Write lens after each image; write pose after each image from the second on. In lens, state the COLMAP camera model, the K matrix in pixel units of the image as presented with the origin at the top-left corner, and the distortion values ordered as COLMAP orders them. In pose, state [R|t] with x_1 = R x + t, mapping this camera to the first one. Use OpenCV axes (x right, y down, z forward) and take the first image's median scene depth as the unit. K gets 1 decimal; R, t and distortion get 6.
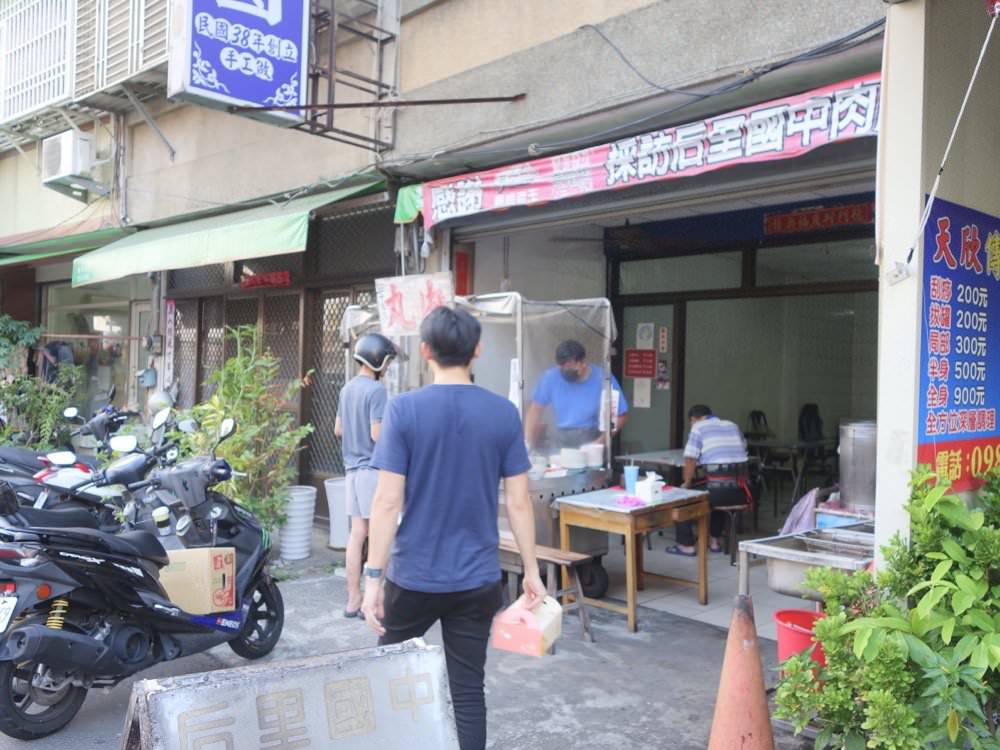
lens RADIAL K [[904.1, 0, 499.4], [0, 904.1, 376.6], [0, 0, 1]] dist [0.014848, -0.021846]
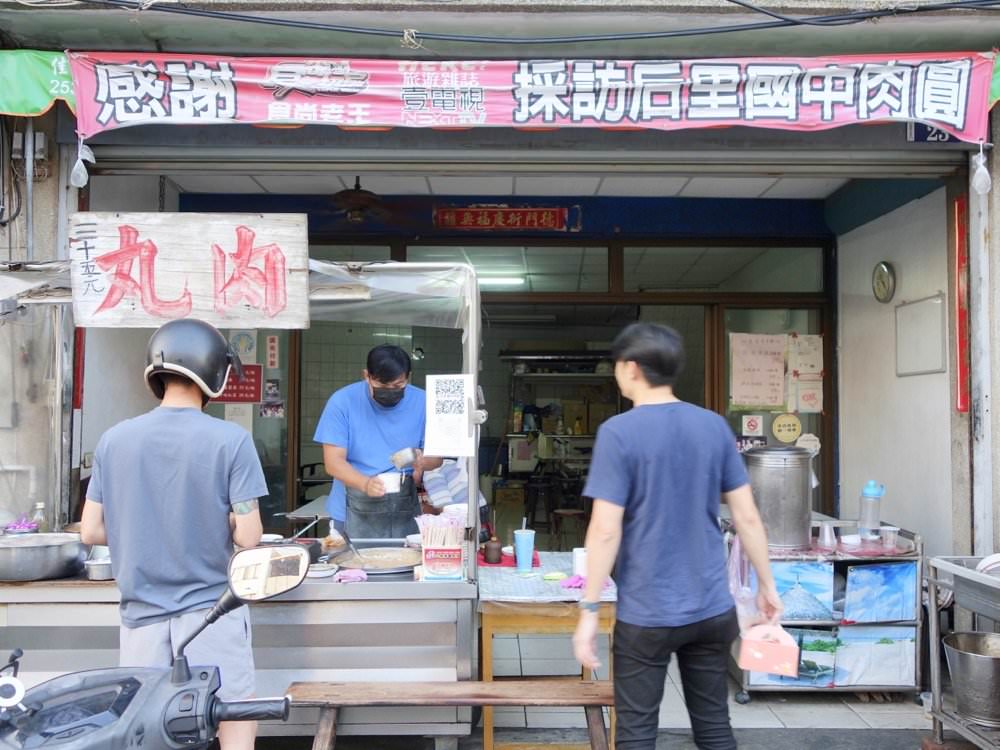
lens RADIAL K [[904.1, 0, 499.7], [0, 904.1, 377.0], [0, 0, 1]] dist [0.014848, -0.021846]
pose [[0.669125, 0.008501, 0.743101, -0.412224], [0.008940, 0.999770, -0.019487, -0.006107], [-0.743096, 0.019682, 0.668895, 0.585145]]
